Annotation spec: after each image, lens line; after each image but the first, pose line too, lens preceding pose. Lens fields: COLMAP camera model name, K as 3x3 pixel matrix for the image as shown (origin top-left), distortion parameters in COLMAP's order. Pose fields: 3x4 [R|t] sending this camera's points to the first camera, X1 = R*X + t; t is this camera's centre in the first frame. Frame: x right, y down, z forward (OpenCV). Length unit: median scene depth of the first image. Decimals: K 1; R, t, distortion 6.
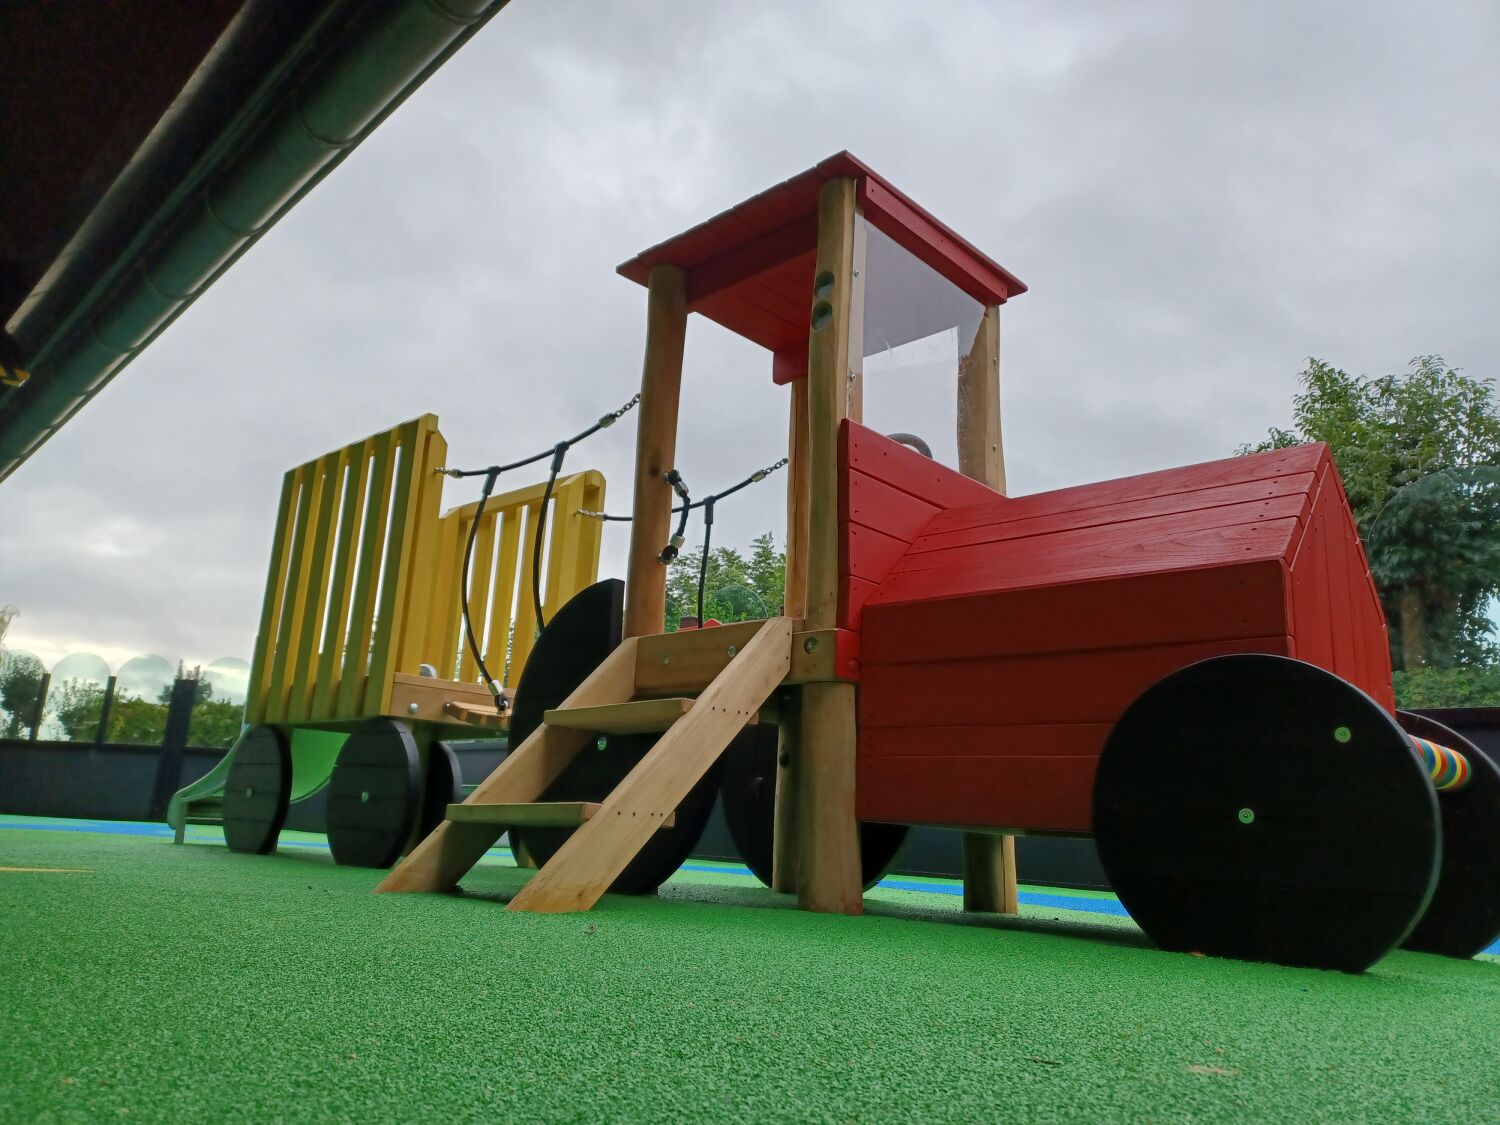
lens RADIAL K [[1099.3, 0, 750.0], [0, 1099.3, 562.5], [0, 0, 1]] dist [0.024610, -0.004887]
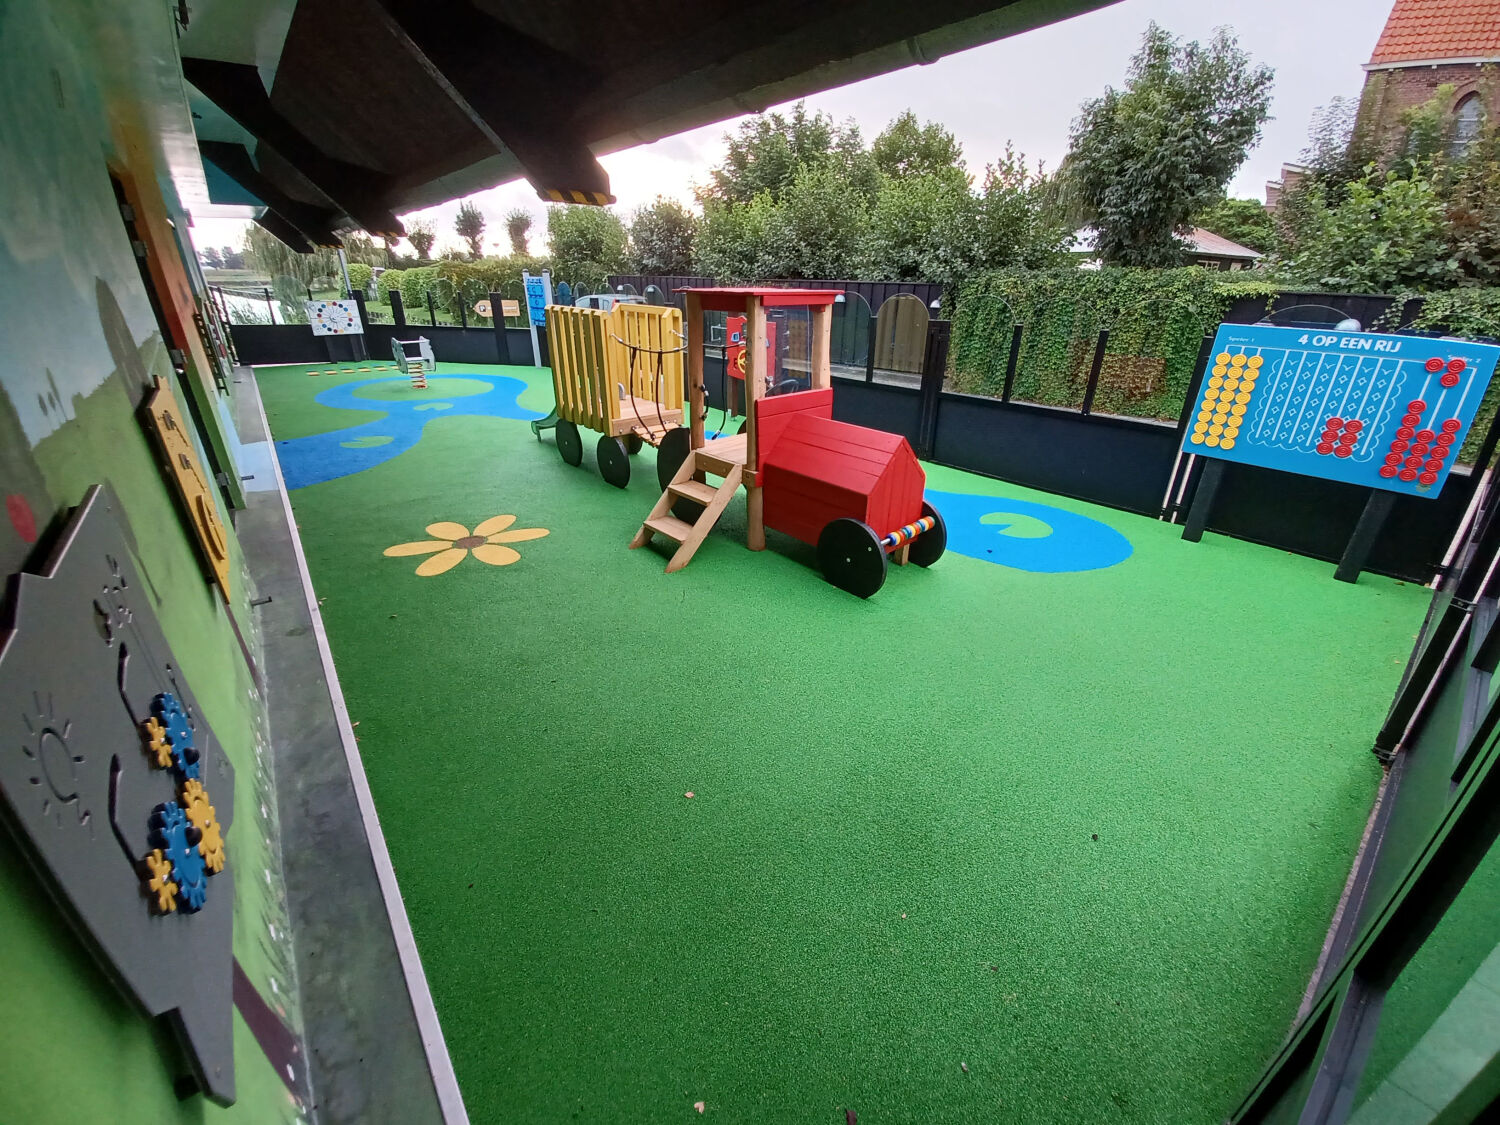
lens RADIAL K [[594.0, 0, 744.7], [0, 594.0, 540.2], [0, 0, 1]] dist [0.020167, -0.018773]
pose [[0.995517, -0.005430, -0.094427, 0.180924], [0.062012, 0.791305, 0.608269, -0.709886], [0.071417, -0.611398, 0.788094, -0.397774]]
